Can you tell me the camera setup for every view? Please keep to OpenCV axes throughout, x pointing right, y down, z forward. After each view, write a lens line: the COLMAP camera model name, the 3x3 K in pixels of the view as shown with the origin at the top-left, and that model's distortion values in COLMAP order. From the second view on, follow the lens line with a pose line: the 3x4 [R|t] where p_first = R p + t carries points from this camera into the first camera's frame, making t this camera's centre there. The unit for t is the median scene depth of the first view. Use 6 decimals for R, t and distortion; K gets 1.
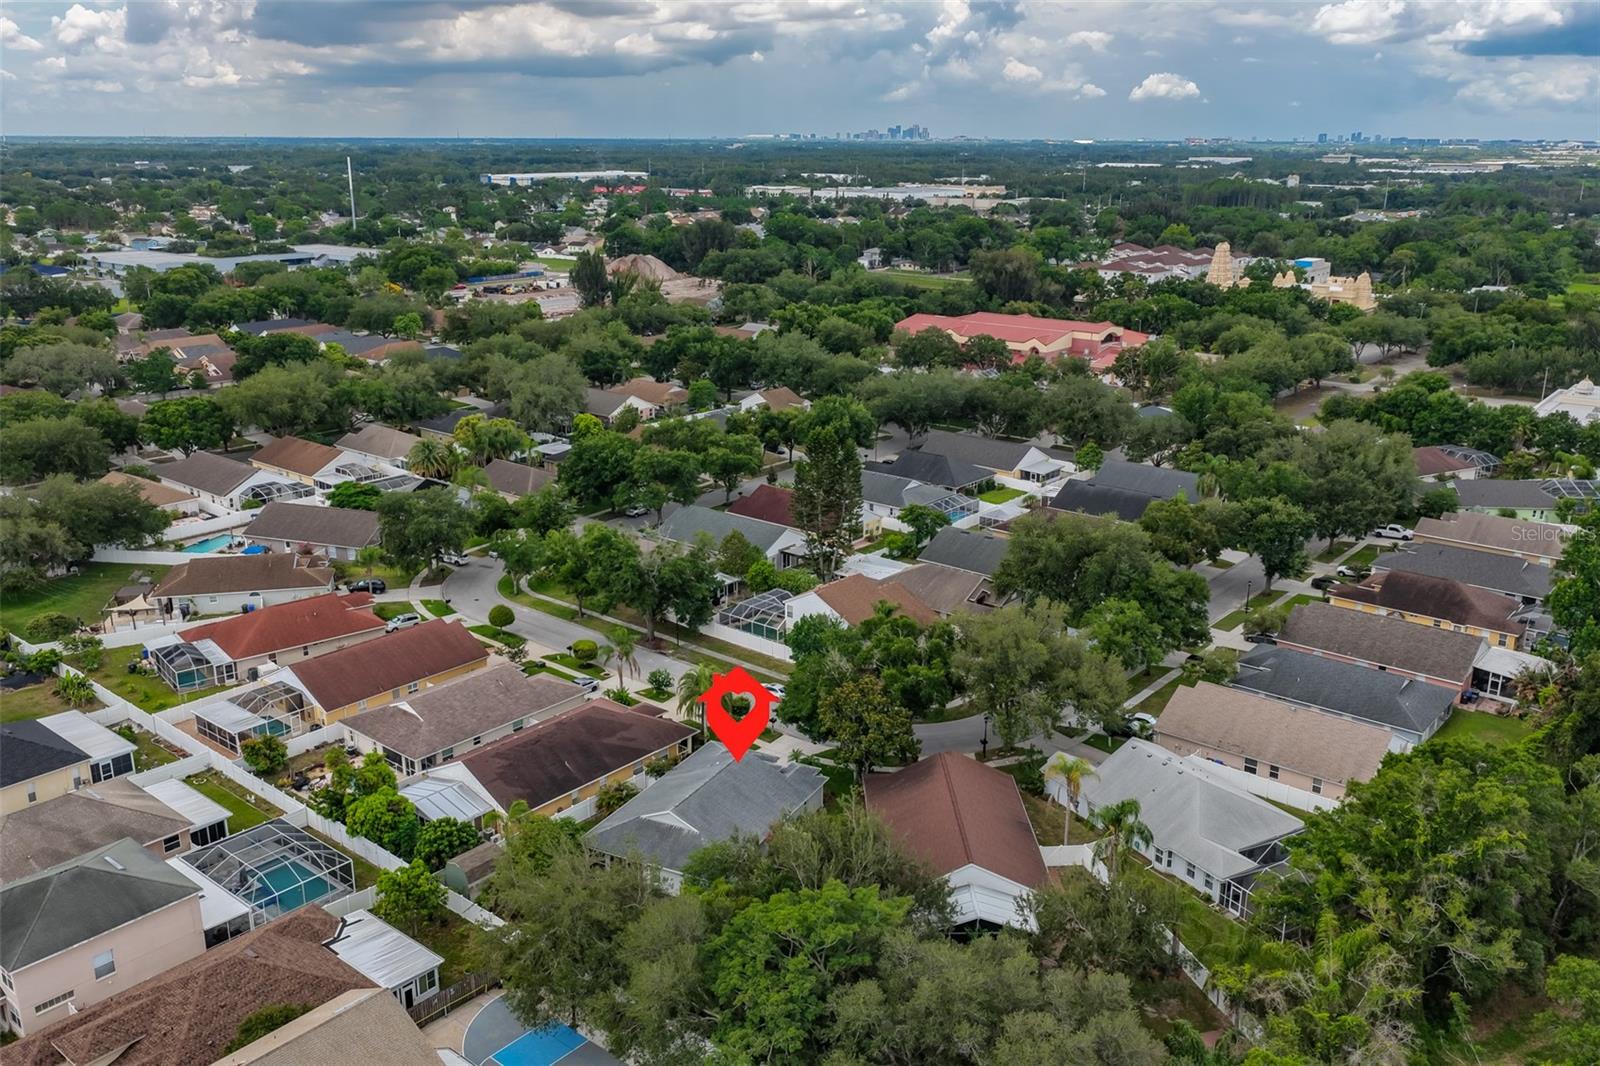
lens RADIAL K [[1320.7, 0, 800.0], [0, 1320.7, 533.0], [0, 0, 1]] dist [-0.013197, 0.037119]
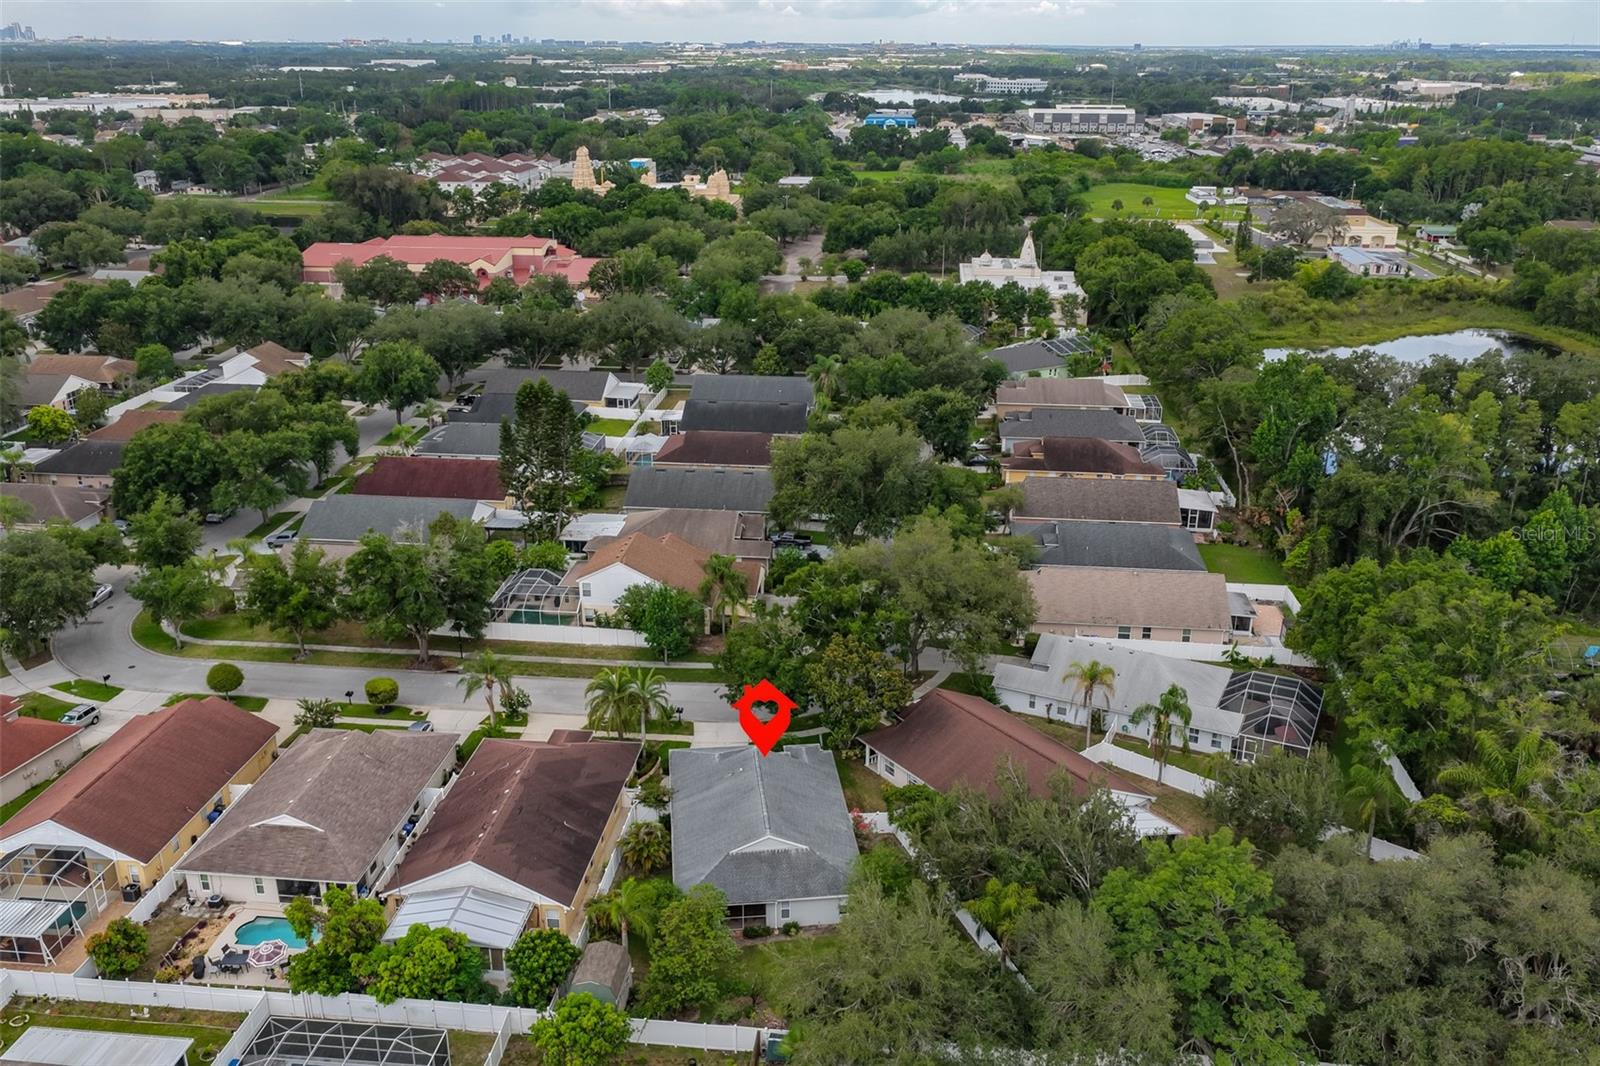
lens RADIAL K [[1320.7, 0, 800.0], [0, 1320.7, 533.0], [0, 0, 1]] dist [-0.013197, 0.037119]
pose [[0.833231, -0.194395, 0.517625, -0.294123], [0.159314, 0.980864, 0.111915, -0.046910], [-0.529476, -0.010786, 0.848256, 0.152325]]
